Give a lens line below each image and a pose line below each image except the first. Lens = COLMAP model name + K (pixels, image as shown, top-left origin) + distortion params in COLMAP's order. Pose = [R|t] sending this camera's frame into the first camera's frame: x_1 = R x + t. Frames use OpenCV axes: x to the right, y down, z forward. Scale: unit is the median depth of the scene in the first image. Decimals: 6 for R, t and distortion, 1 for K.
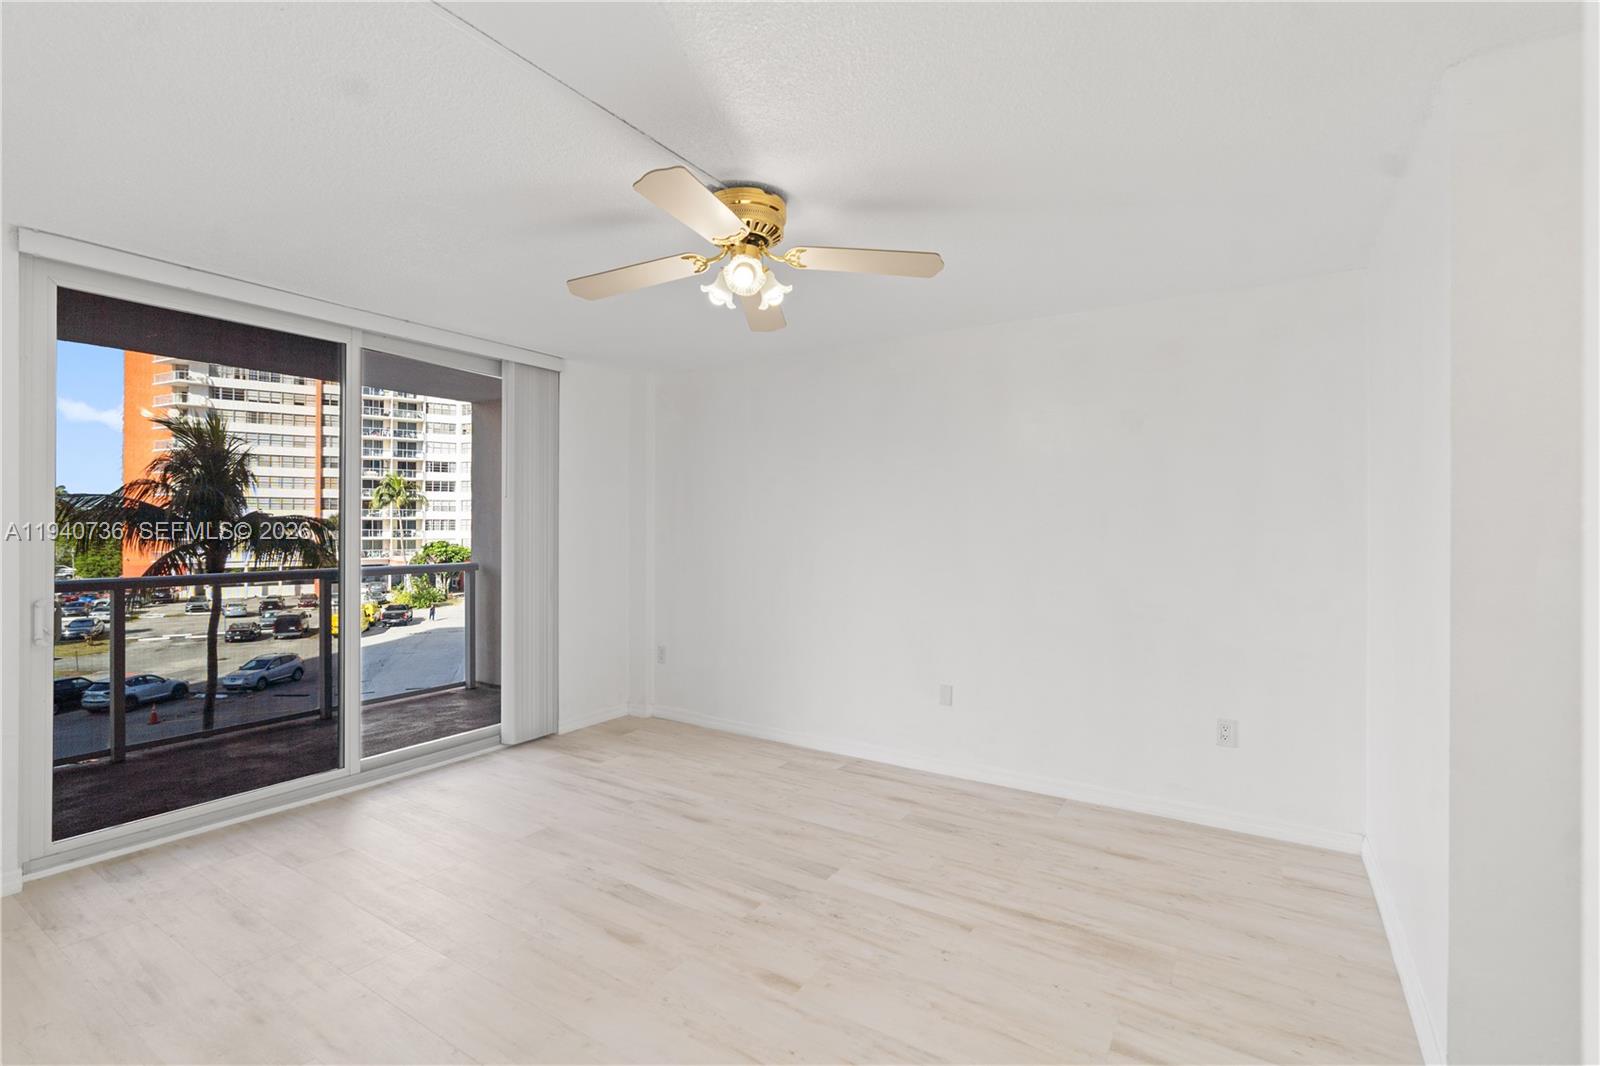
lens RADIAL K [[728.8, 0, 799.8], [0, 728.8, 526.8], [0, 0, 1]] dist [-0.002361, 0.000269]
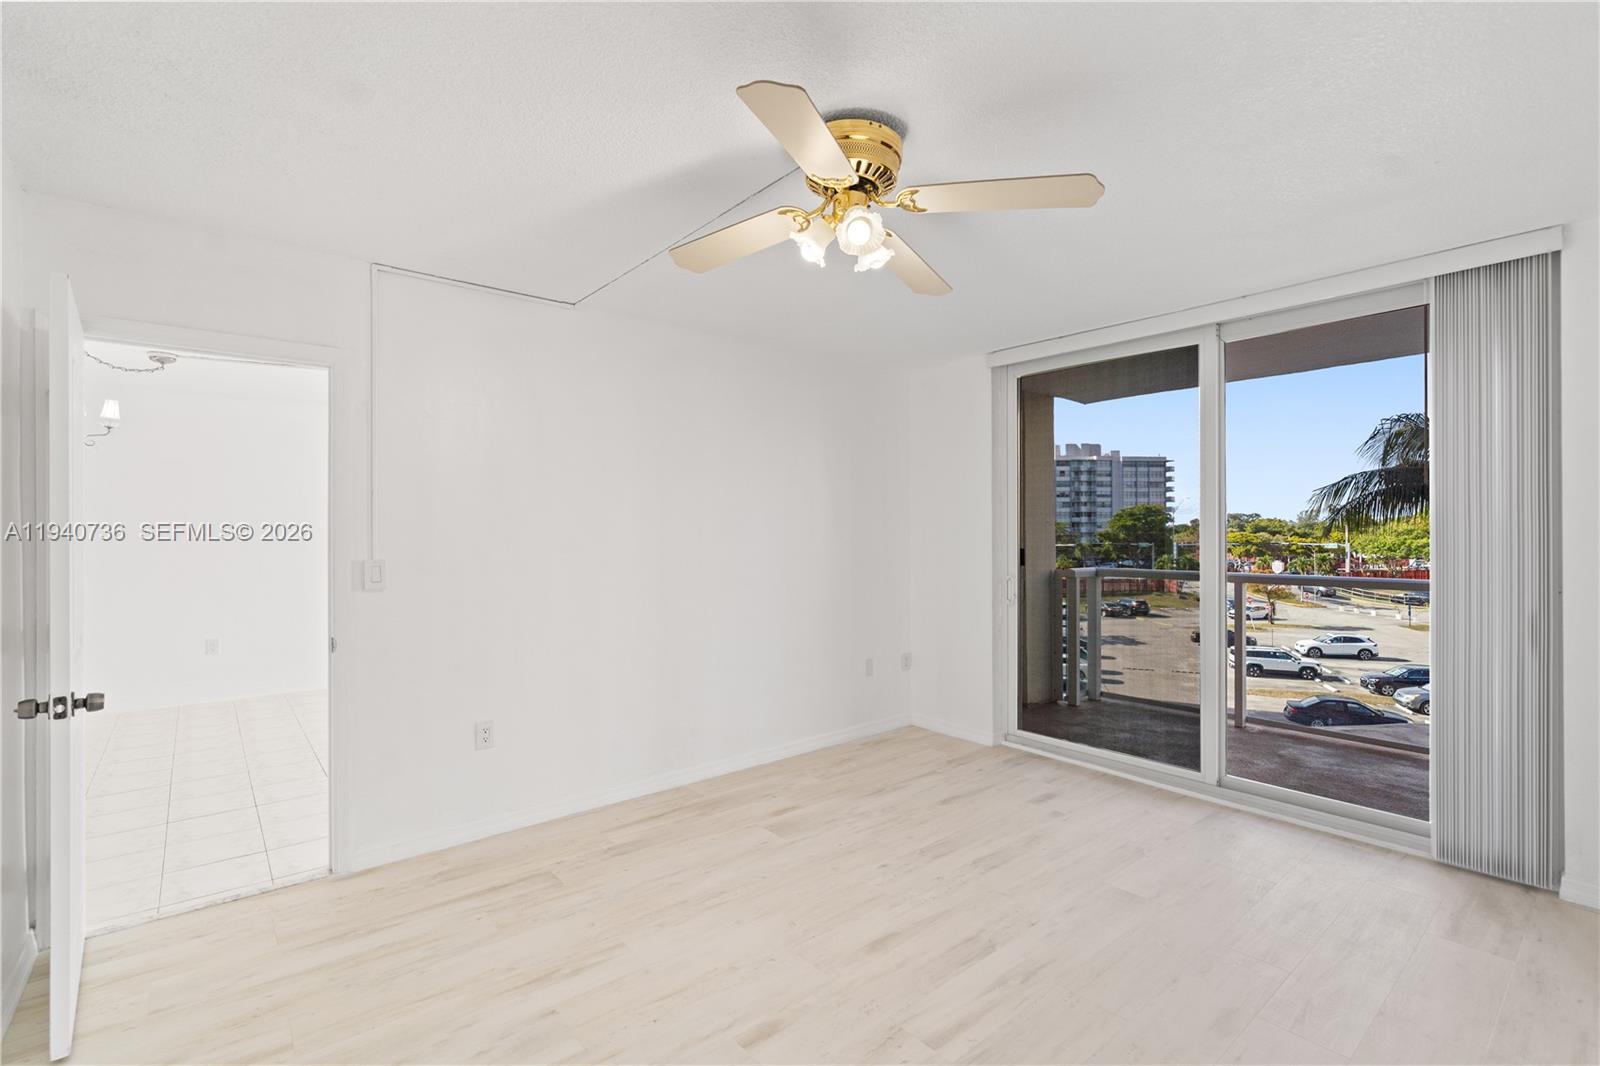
lens RADIAL K [[728.8, 0, 803.4], [0, 728.8, 533.3], [0, 0, 1]] dist [-0.002361, 0.000269]
pose [[-0.295553, 0.002692, -0.955323, 0.055763], [0.003532, 0.999992, 0.001725, 0.000098], [0.955320, -0.002865, -0.295560, 0.089858]]
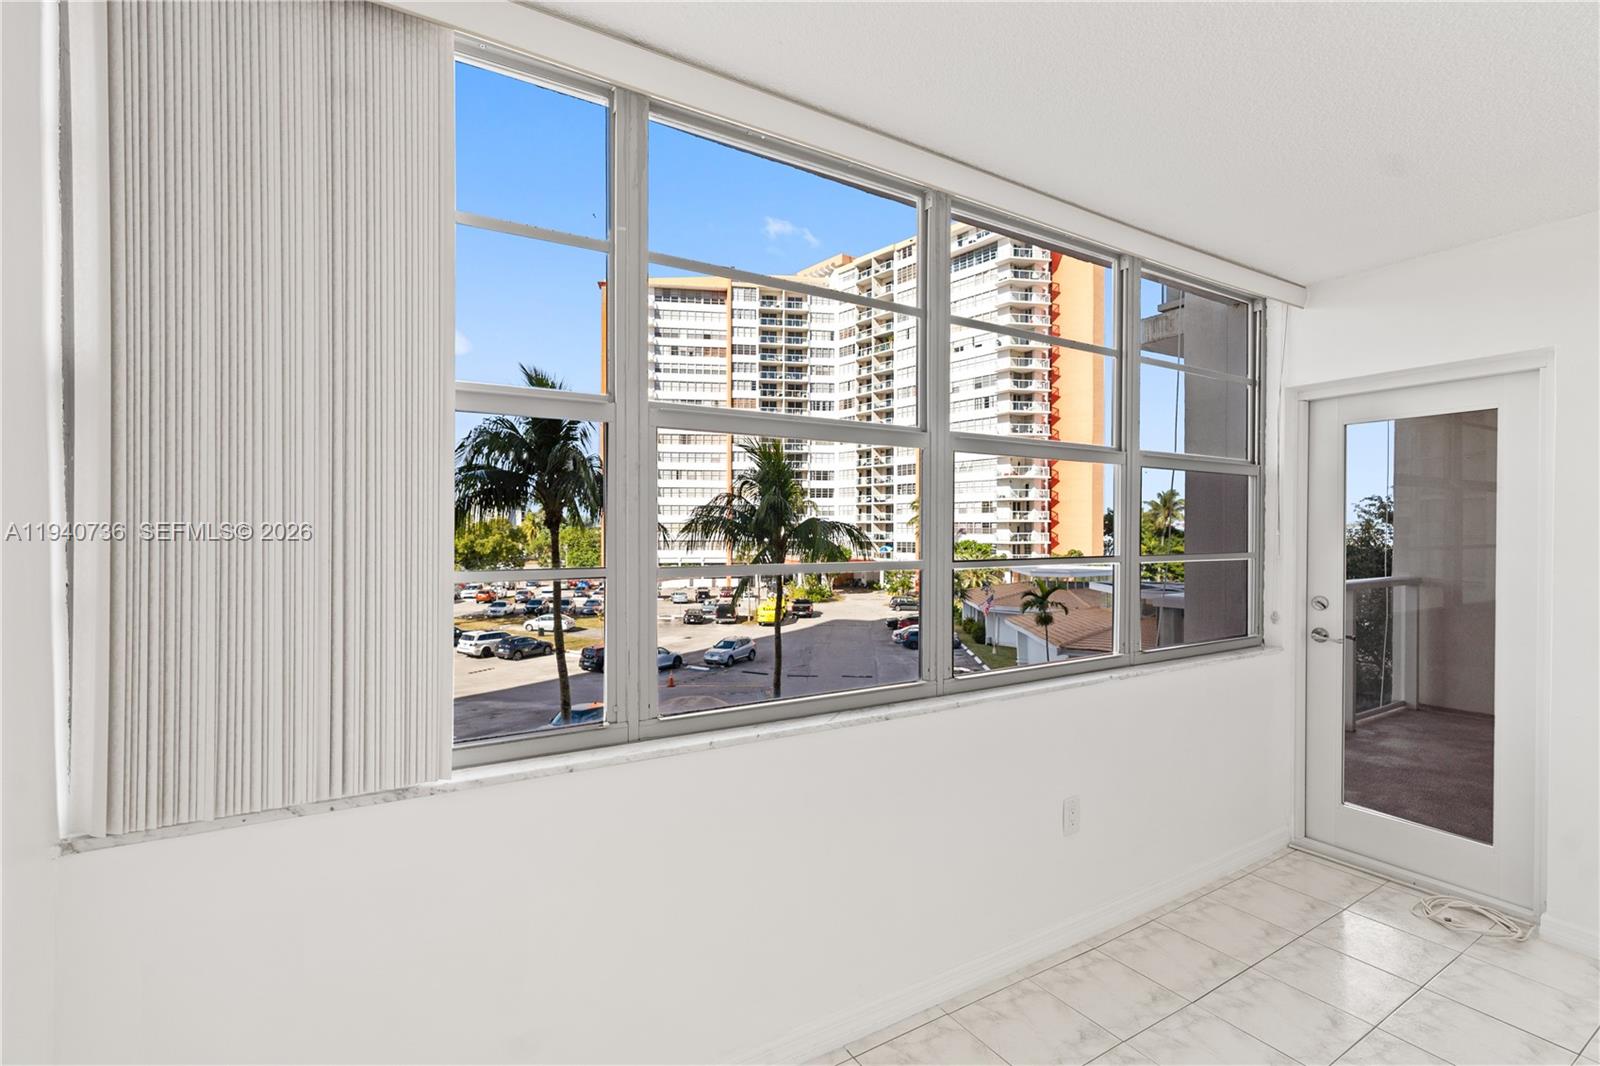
lens RADIAL K [[728.8, 0, 785.6], [0, 728.8, 538.3], [0, 0, 1]] dist [-0.002361, 0.000269]
pose [[0.894855, 0.007482, -0.446293, -0.147734], [-0.002226, 0.999922, 0.012301, -0.001406], [0.446351, -0.010014, 0.894802, -0.032814]]
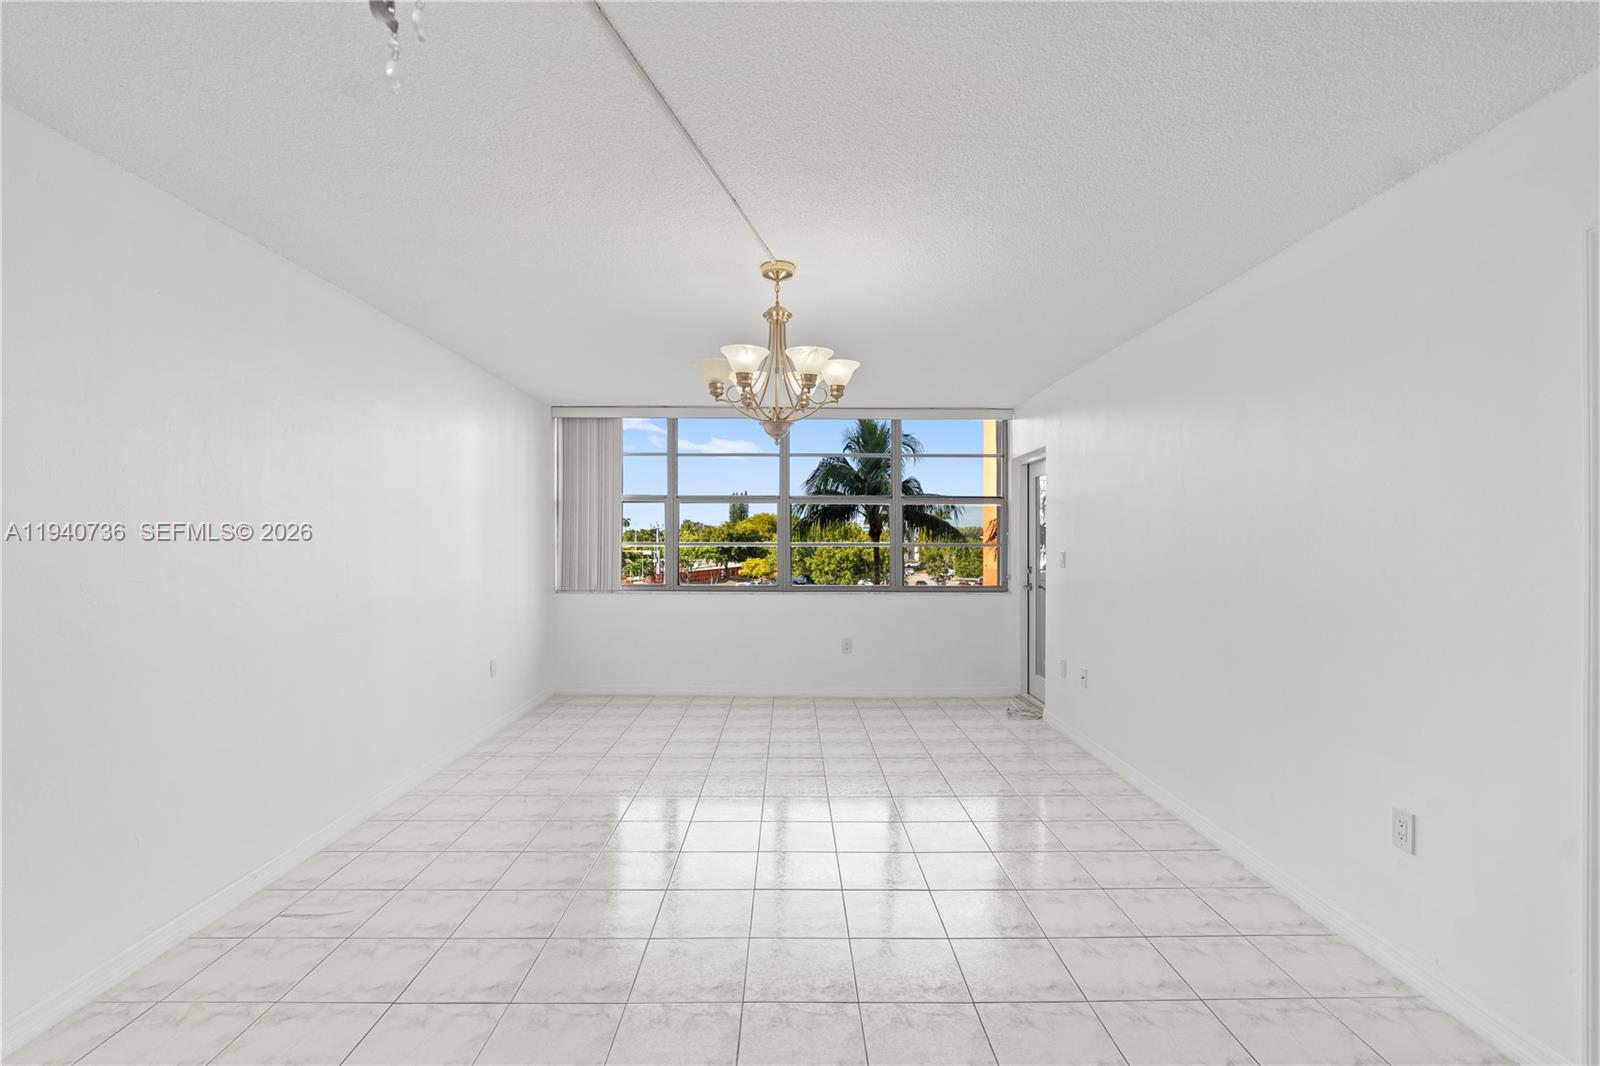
lens RADIAL K [[728.8, 0, 801.3], [0, 728.8, 531.0], [0, 0, 1]] dist [-0.002361, 0.000269]
pose [[0.555862, -0.009697, -0.831218, -0.004161], [-0.001567, 0.999918, -0.012713, 0.000421], [0.831273, 0.008369, 0.555801, -0.068477]]
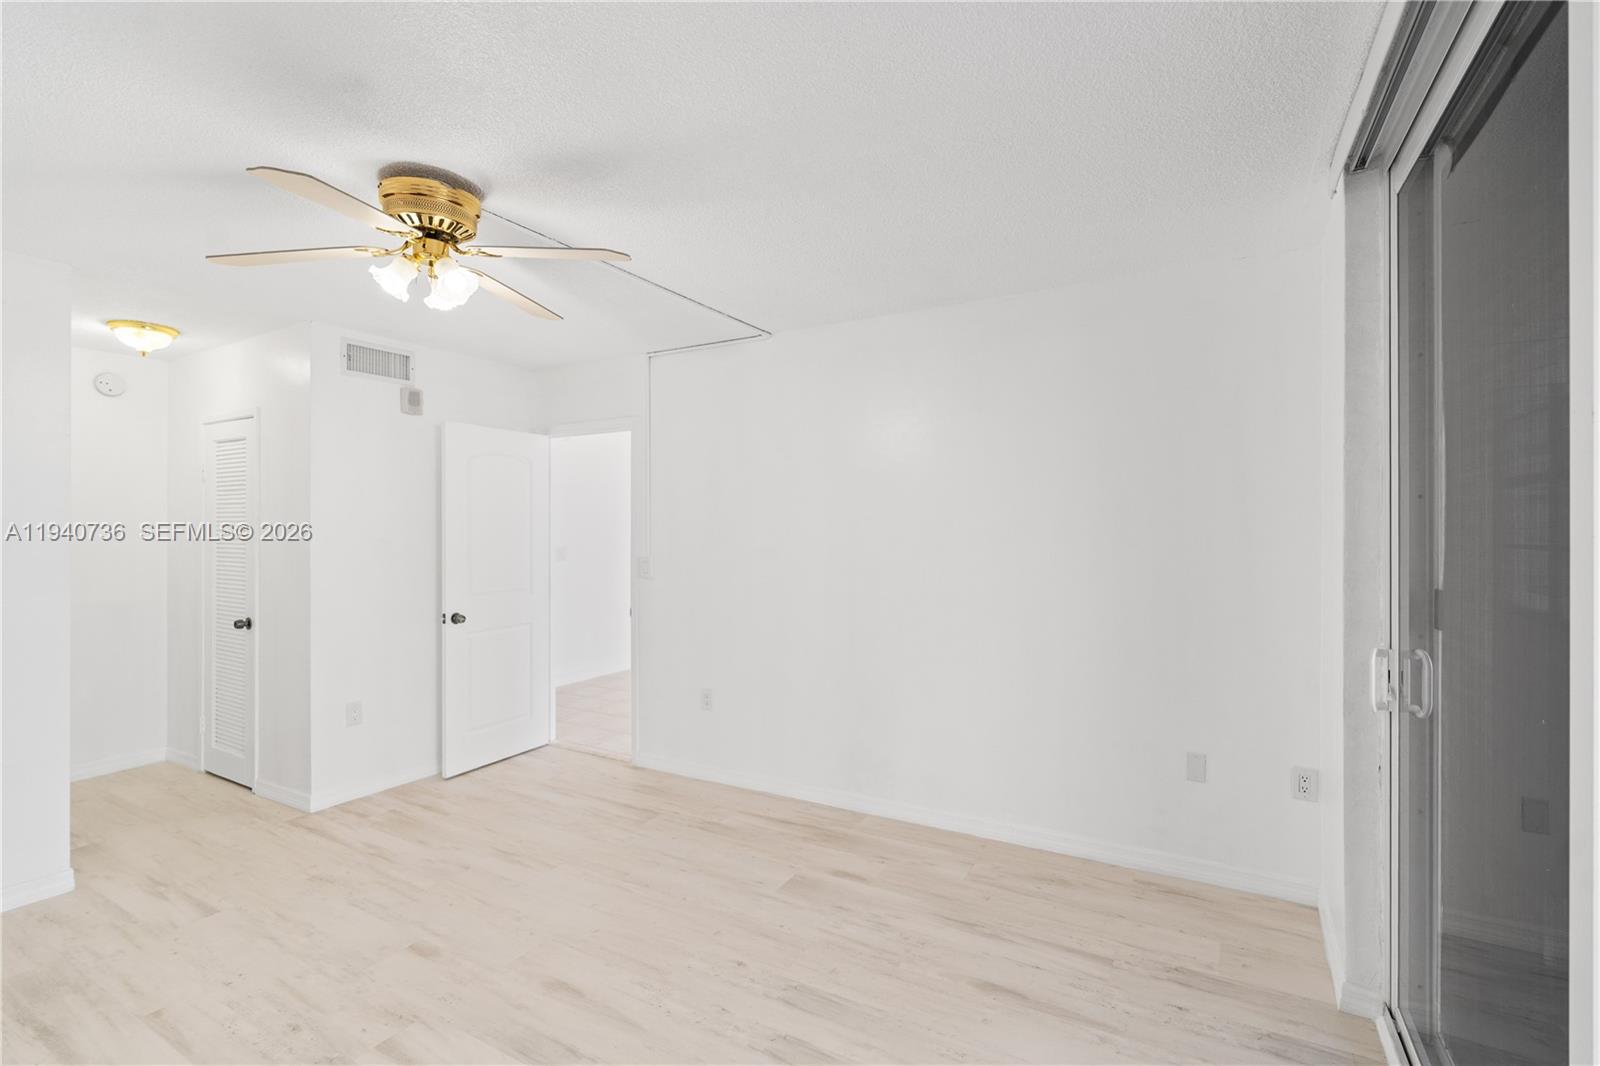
lens RADIAL K [[728.8, 0, 794.9], [0, 728.8, 535.6], [0, 0, 1]] dist [-0.002361, 0.000269]
pose [[-0.999301, 0.002022, -0.037342, -0.037629], [0.001942, 0.999996, 0.002201, -0.000726], [0.037346, 0.002127, -0.999300, 0.145096]]
